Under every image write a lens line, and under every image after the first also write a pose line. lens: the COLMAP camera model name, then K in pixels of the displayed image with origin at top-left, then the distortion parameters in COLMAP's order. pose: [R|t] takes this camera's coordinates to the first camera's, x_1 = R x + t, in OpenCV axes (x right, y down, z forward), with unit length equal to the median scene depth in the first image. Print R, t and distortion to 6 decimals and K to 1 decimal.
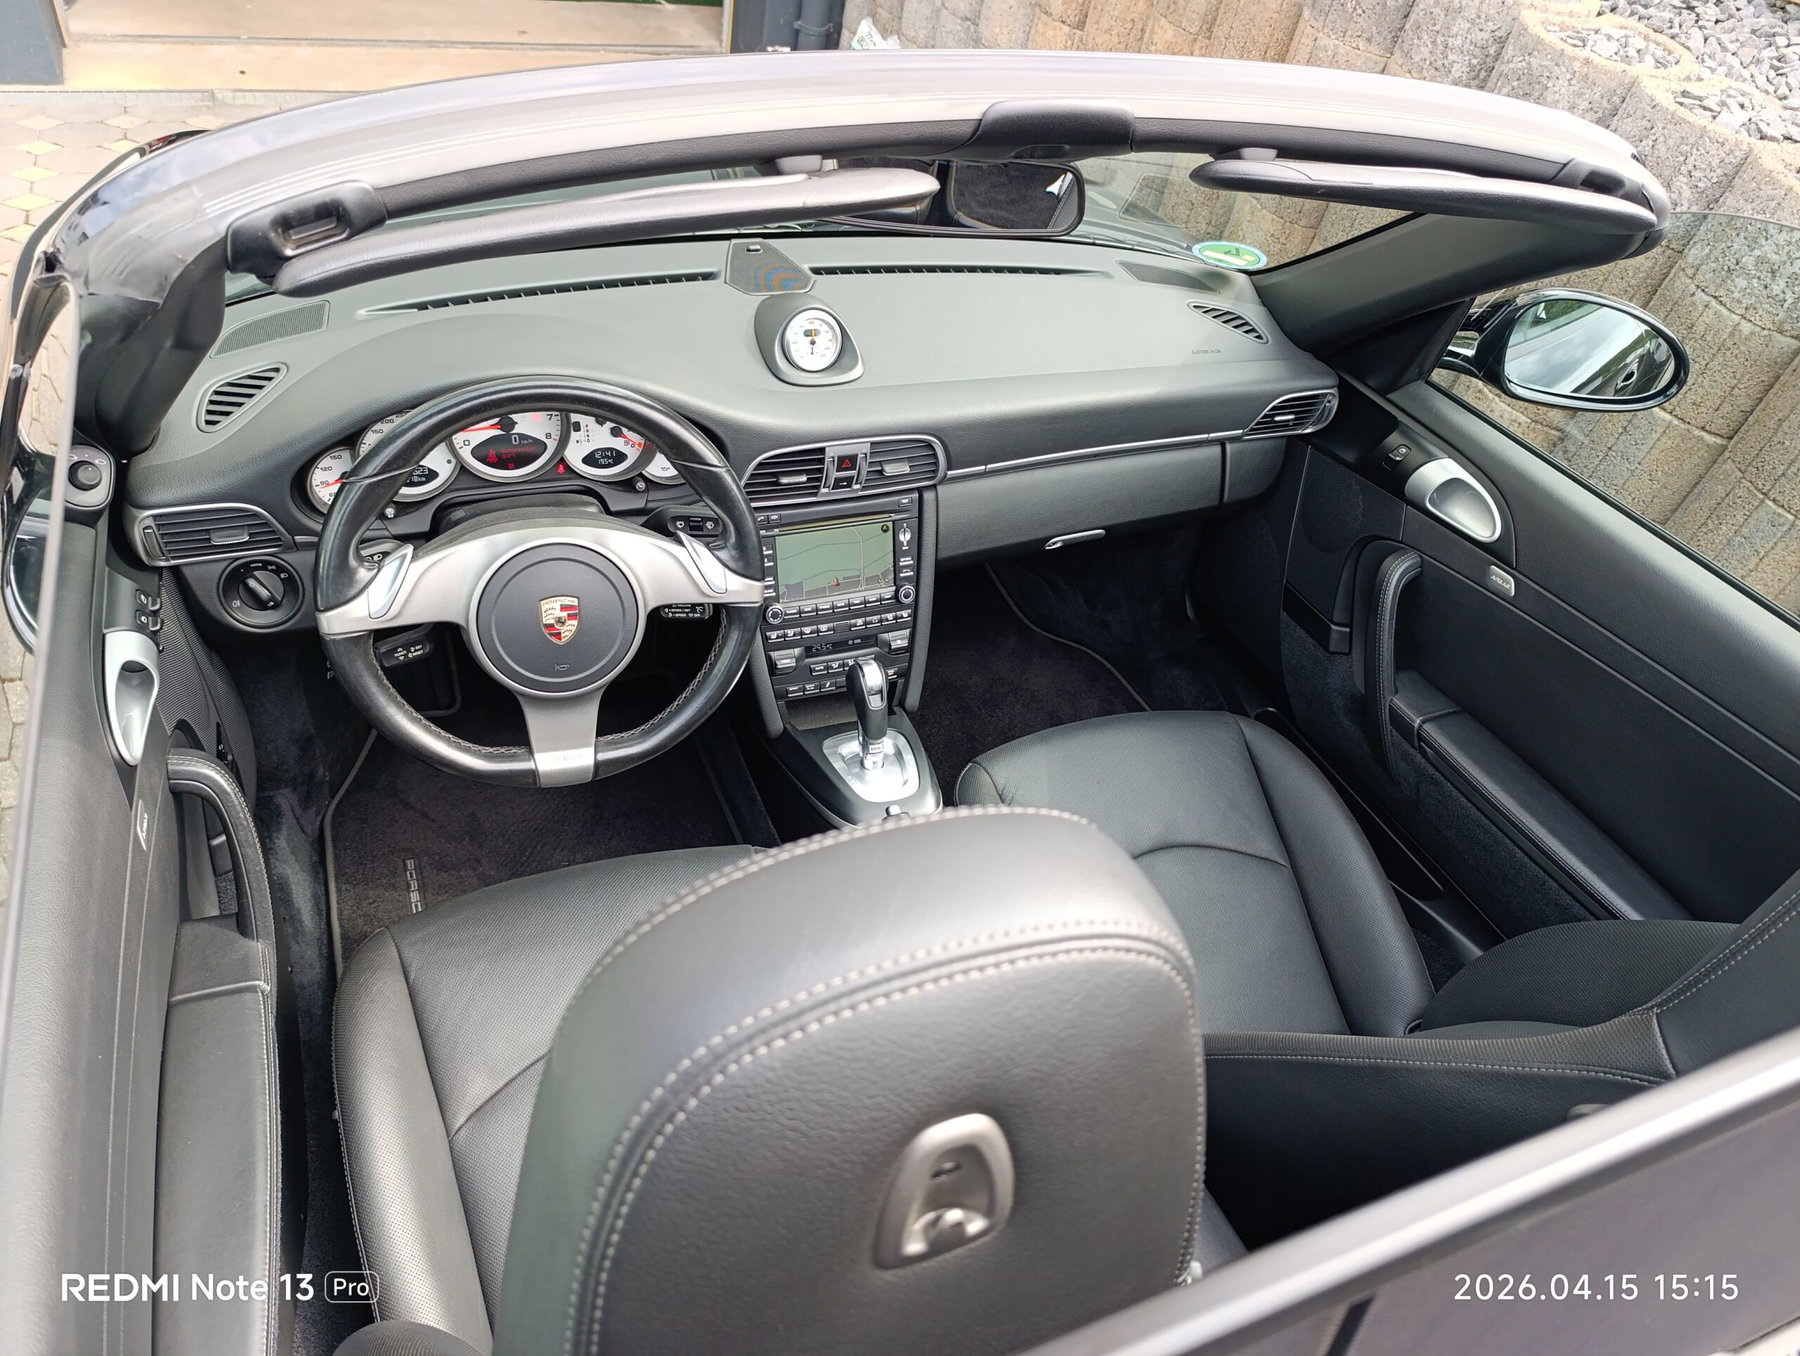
lens RADIAL K [[1257.7, 0, 890.3], [0, 1257.7, 679.4], [0, 0, 1]] dist [0.033244, -0.038126]
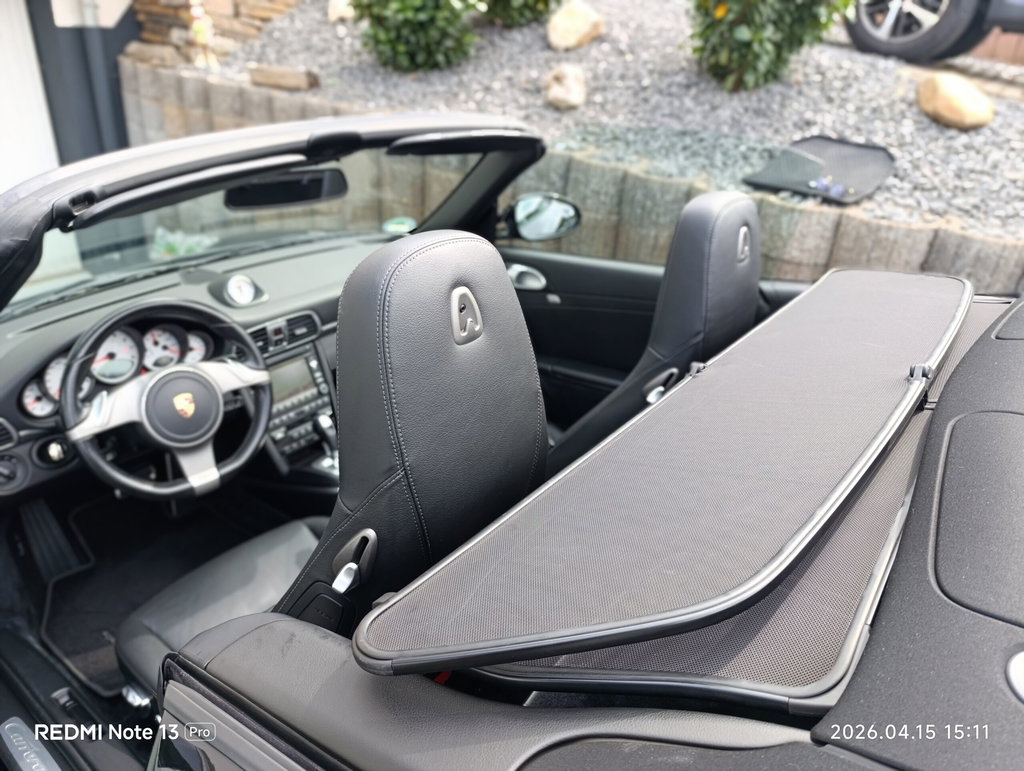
lens RADIAL K [[715.5, 0, 506.5], [0, 715.5, 386.3], [0, 0, 1]] dist [0.033244, -0.038126]
pose [[0.868388, -0.326419, 0.373300, -0.180531], [0.405083, 0.901159, -0.154338, 0.256809], [-0.286024, 0.285243, 0.914782, -0.216784]]
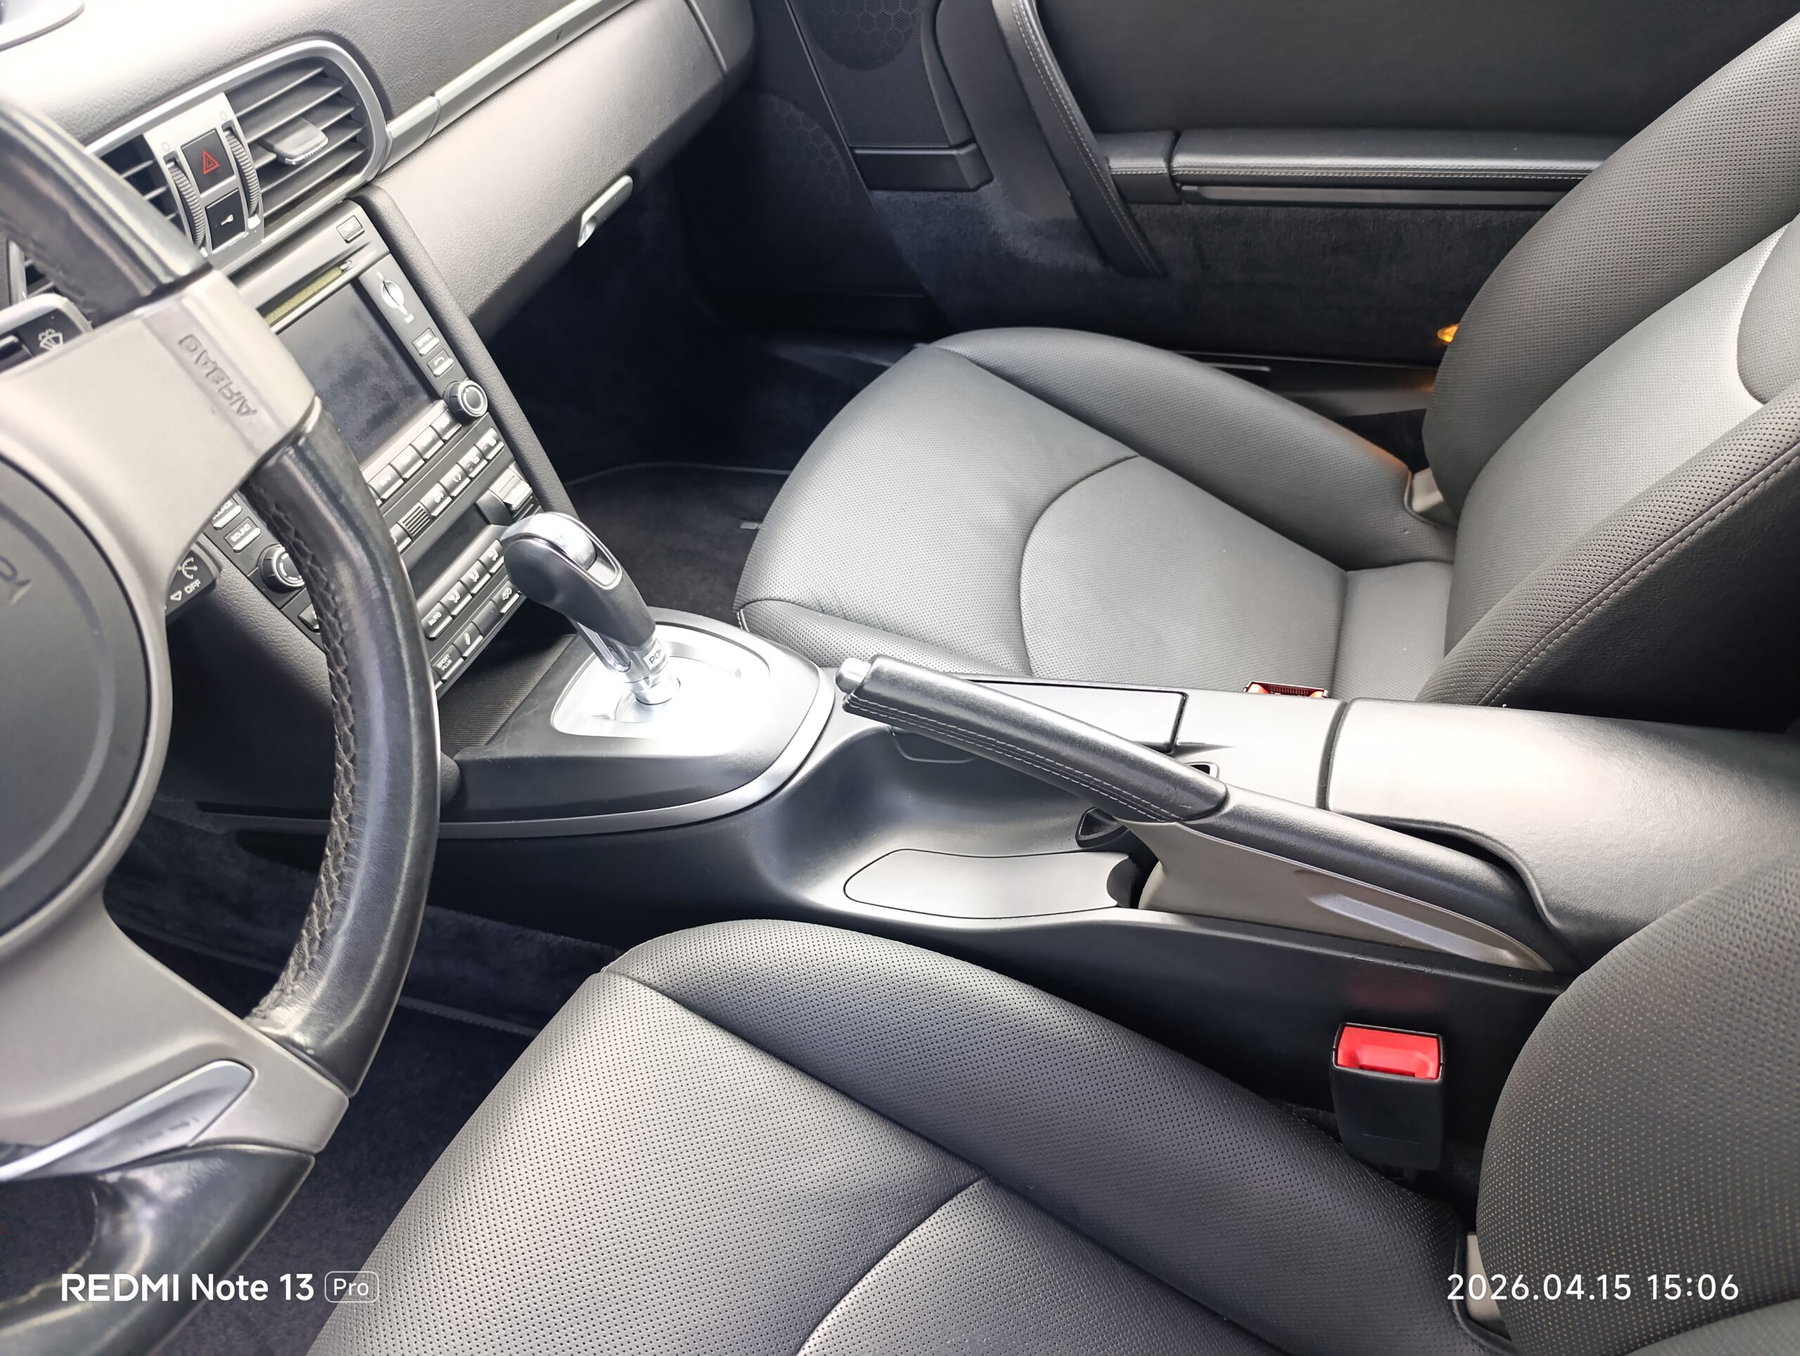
lens RADIAL K [[1257.7, 0, 890.3], [0, 1257.7, 679.4], [0, 0, 1]] dist [0.033244, -0.038126]
pose [[0.651981, -0.626098, 0.427694, -0.173769], [0.599651, 0.770976, 0.214513, 0.011028], [-0.464047, 0.116609, 0.878102, 0.520168]]
